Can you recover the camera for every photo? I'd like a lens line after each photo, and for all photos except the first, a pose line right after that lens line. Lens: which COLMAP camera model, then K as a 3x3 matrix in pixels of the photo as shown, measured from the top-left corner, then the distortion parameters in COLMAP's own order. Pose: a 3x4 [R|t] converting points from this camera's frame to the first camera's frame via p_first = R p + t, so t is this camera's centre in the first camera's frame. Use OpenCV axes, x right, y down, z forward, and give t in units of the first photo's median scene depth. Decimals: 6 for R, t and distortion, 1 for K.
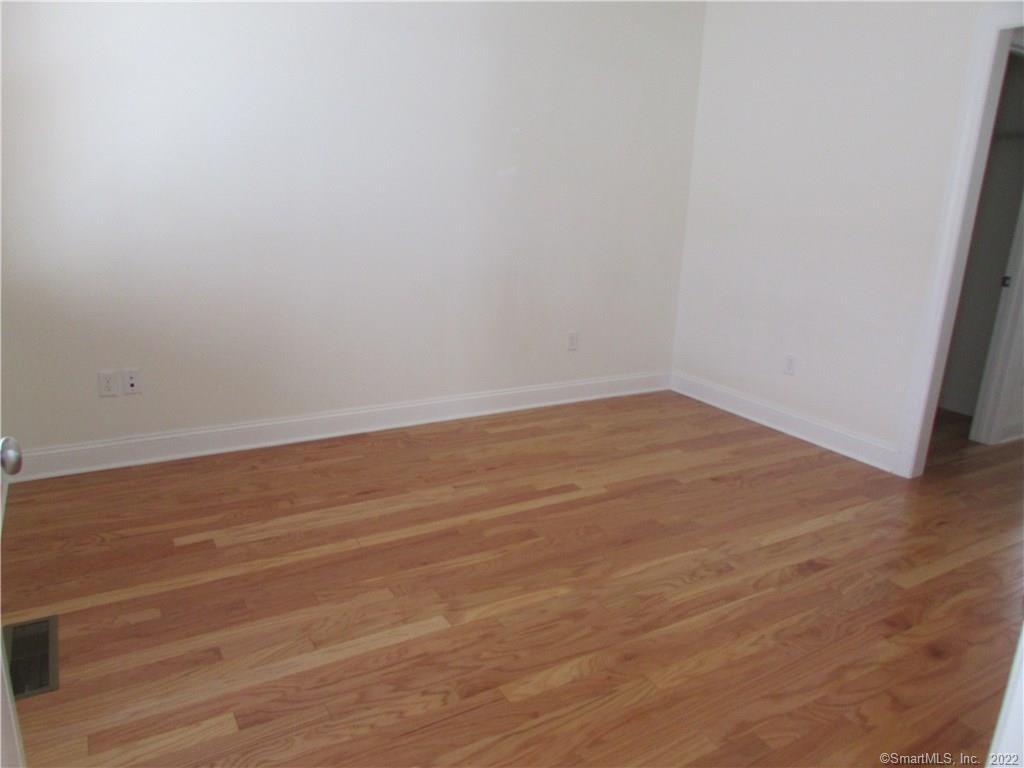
lens RADIAL K [[734.0, 0, 512.0], [0, 734.0, 384.0], [0, 0, 1]] dist [-0.062496, 0.038398]
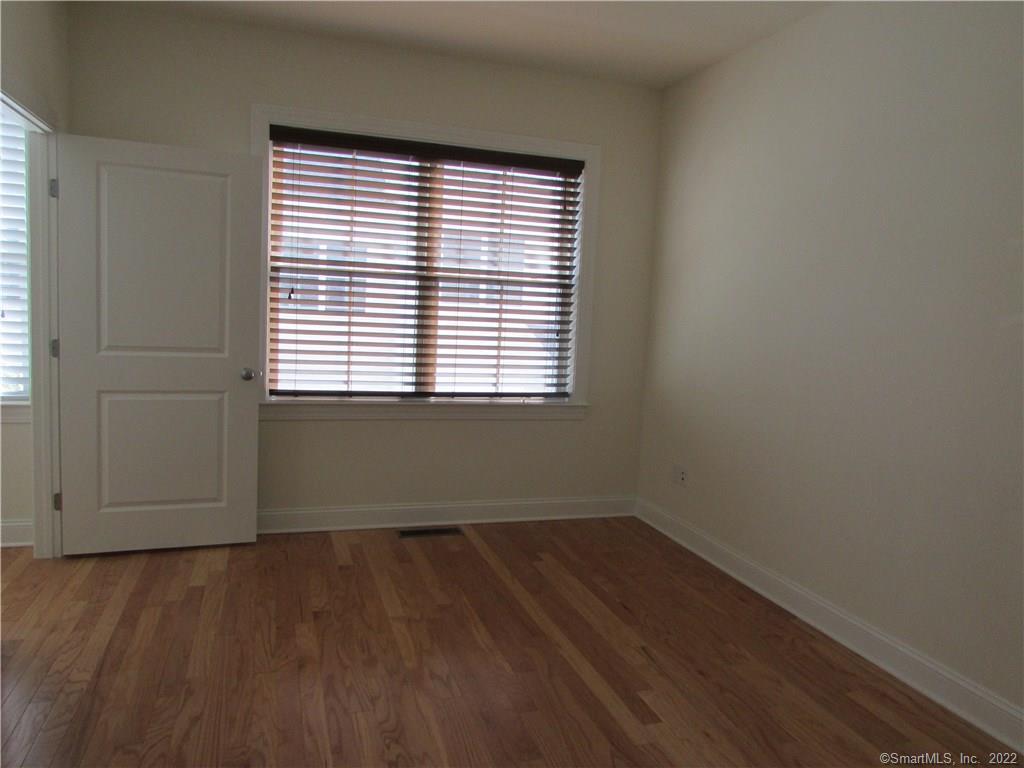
lens RADIAL K [[734.0, 0, 512.0], [0, 734.0, 384.0], [0, 0, 1]] dist [-0.062496, 0.038398]
pose [[-0.215361, 0.056912, -0.974875, 0.919548], [-0.319886, 0.939109, 0.125491, -0.255032], [0.922655, 0.338874, -0.184042, 1.021204]]
